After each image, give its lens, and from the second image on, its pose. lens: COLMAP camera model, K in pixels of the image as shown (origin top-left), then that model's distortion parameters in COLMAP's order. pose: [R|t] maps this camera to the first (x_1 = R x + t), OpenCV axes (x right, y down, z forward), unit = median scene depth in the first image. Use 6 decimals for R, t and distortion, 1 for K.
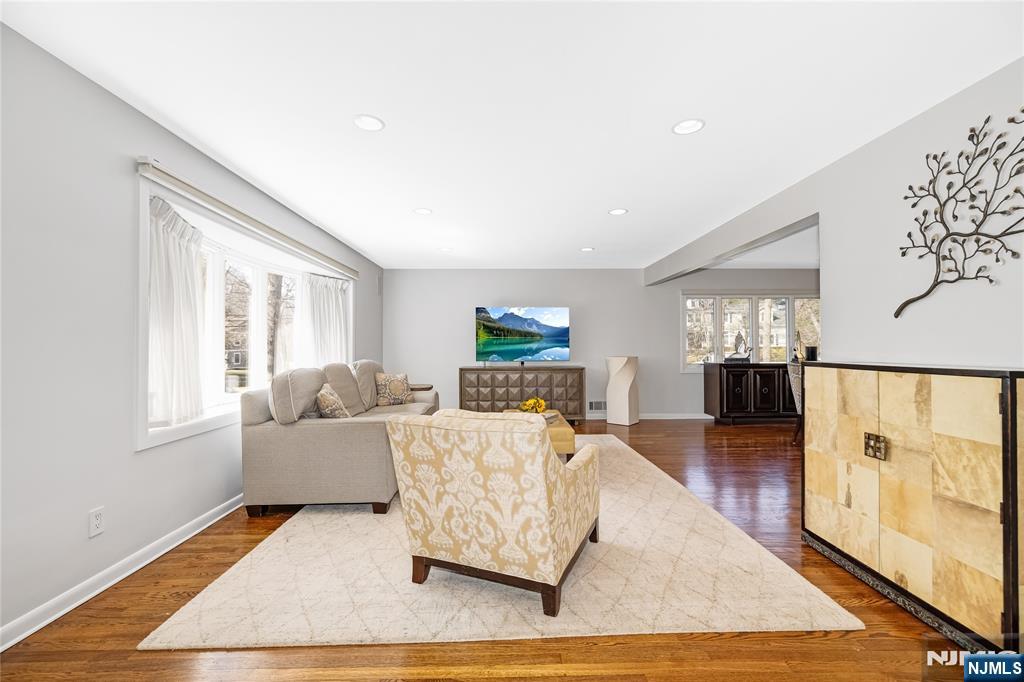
lens RADIAL K [[436.1, 0, 516.1], [0, 436.1, 338.7], [0, 0, 1]] dist [0.000976, 0.000670]
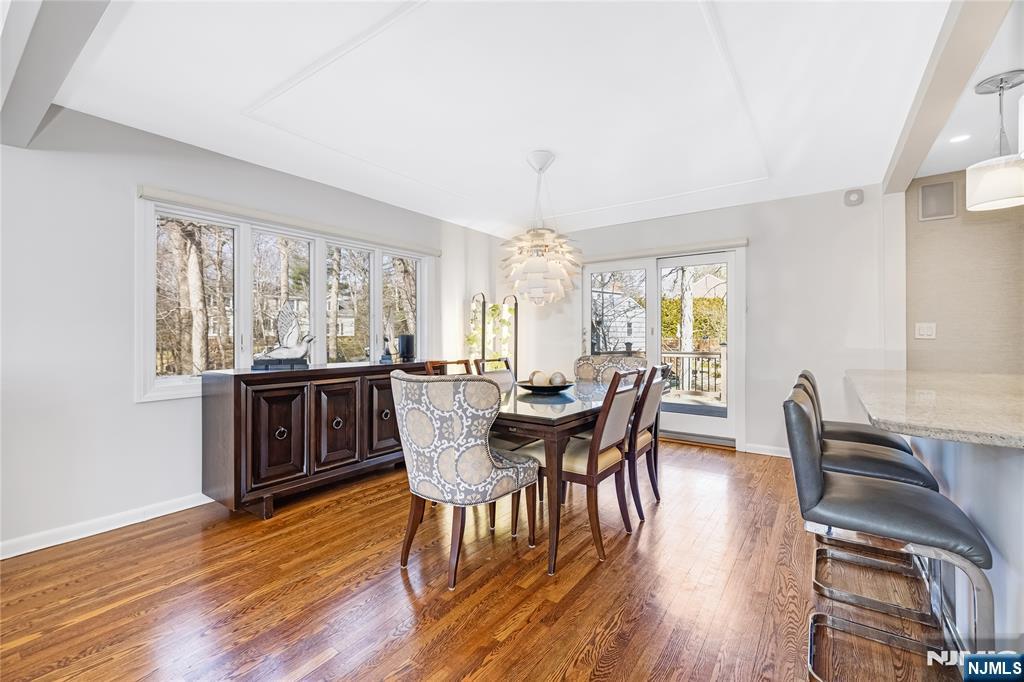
lens RADIAL K [[445.6, 0, 506.3], [0, 445.6, 335.0], [0, 0, 1]] dist [0.000465, -0.000401]
pose [[0.626752, -0.001111, 0.779218, 0.890196], [-0.011131, 0.999884, 0.010379, 0.038184], [-0.779139, -0.015179, 0.626667, 1.600267]]
